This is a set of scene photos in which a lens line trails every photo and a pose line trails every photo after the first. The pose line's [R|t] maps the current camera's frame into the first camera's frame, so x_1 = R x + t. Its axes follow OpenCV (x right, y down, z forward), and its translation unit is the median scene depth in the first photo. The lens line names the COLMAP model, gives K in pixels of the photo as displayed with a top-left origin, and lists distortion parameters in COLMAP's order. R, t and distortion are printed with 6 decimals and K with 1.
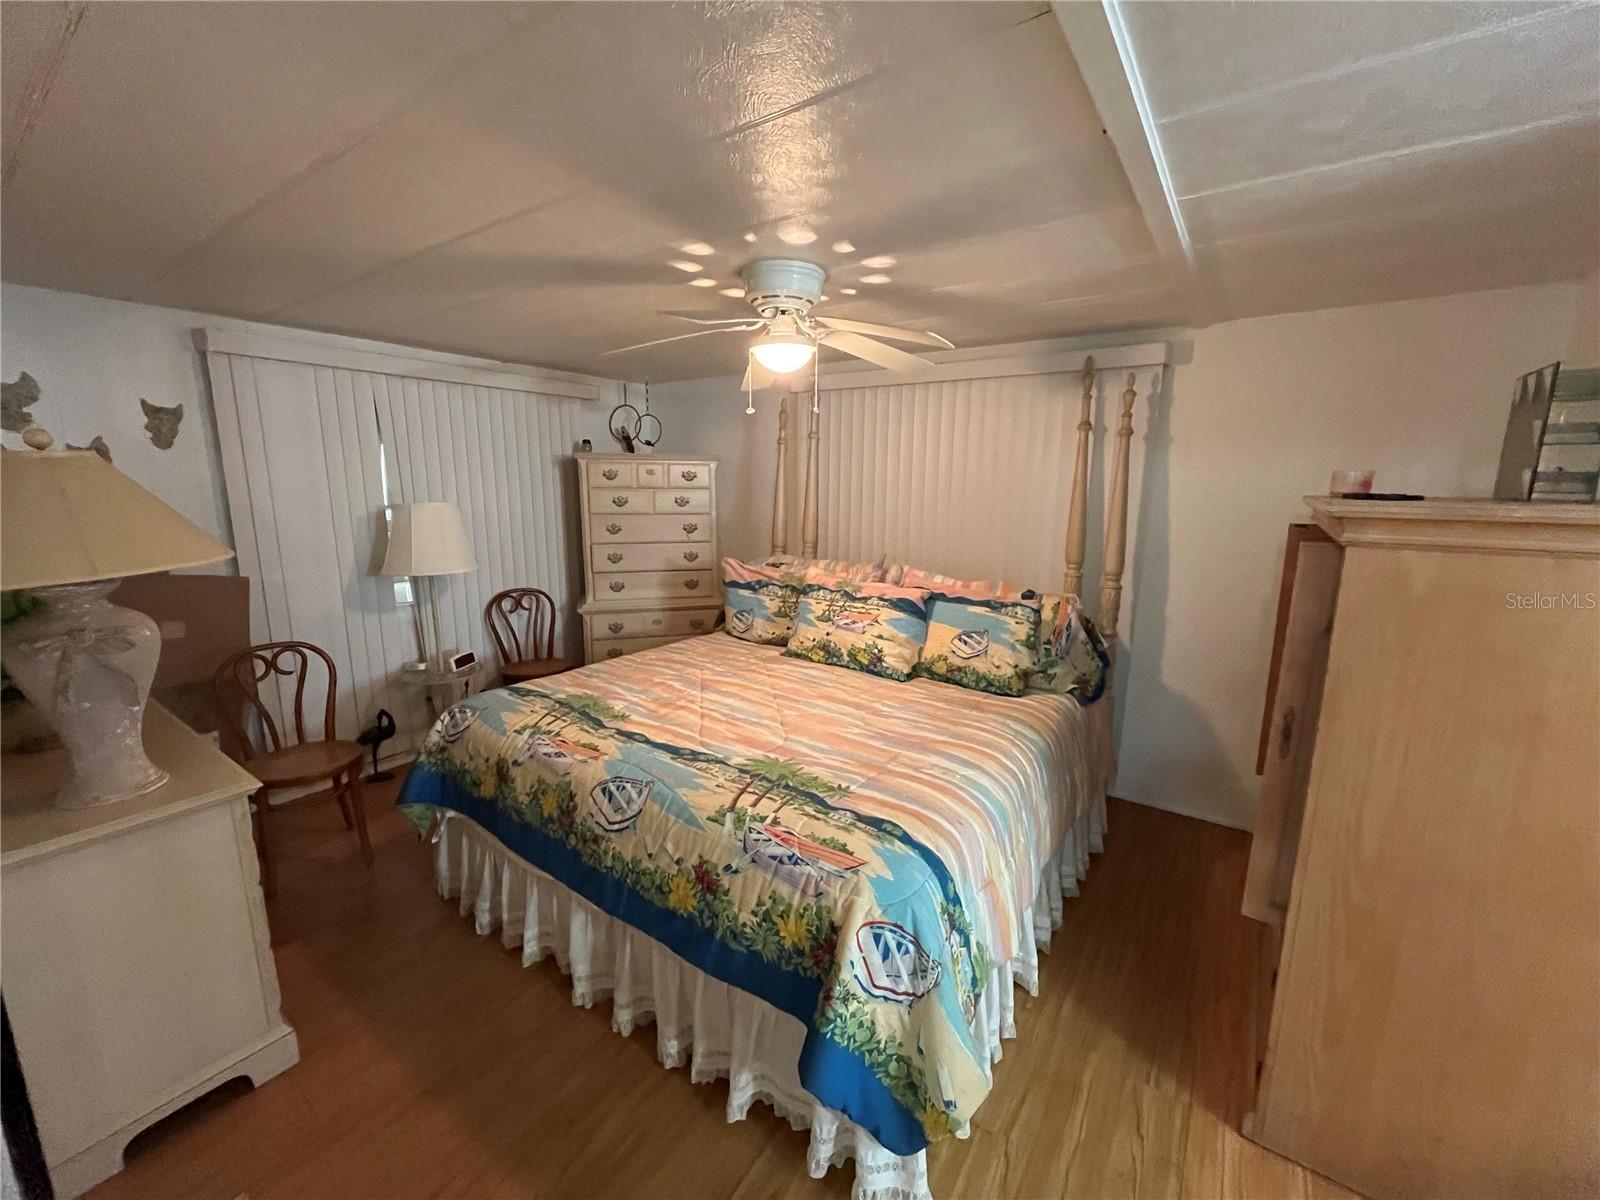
lens RADIAL K [[647.4, 0, 801.9], [0, 647.4, 598.6], [0, 0, 1]] dist [-0.001256, -0.000411]
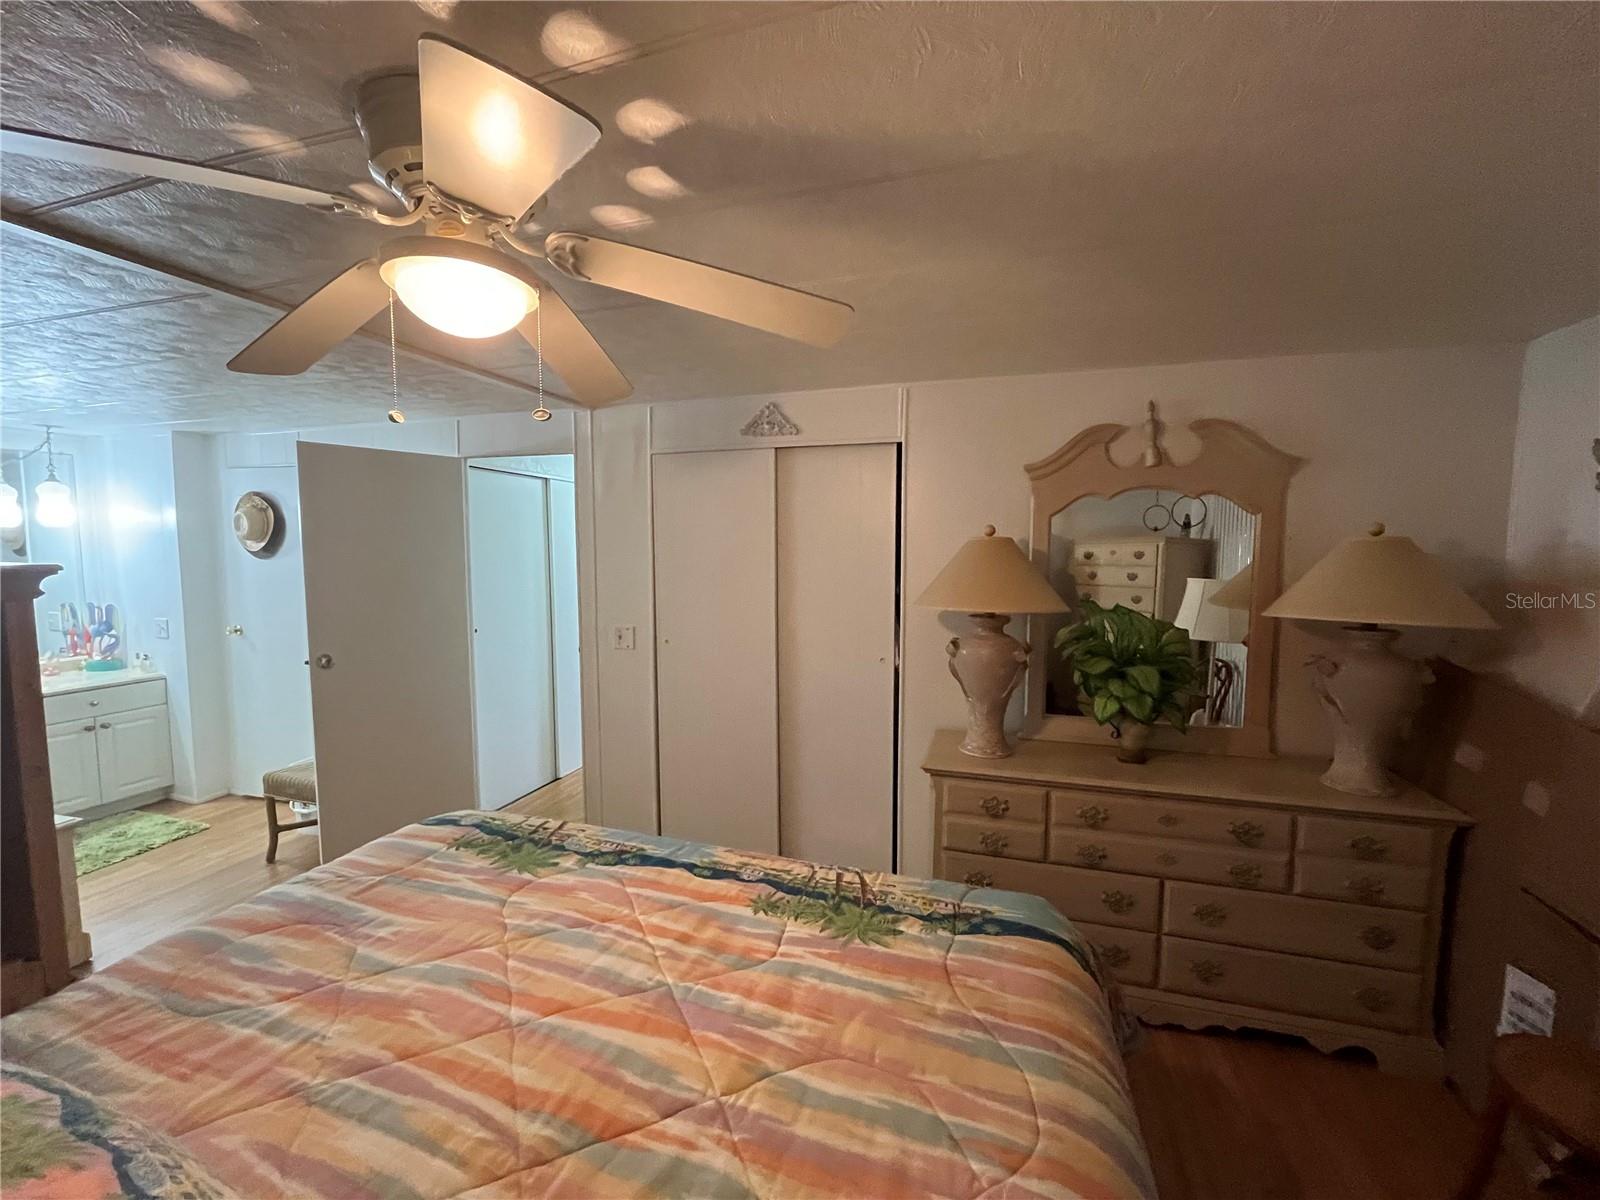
lens RADIAL K [[647.4, 0, 796.8], [0, 647.4, 599.1], [0, 0, 1]] dist [-0.001256, -0.000411]
pose [[-0.951953, 0.012989, -0.305970, -0.122004], [-0.067307, 0.965797, 0.250412, -0.324321], [0.298758, 0.258974, -0.918519, 1.700727]]
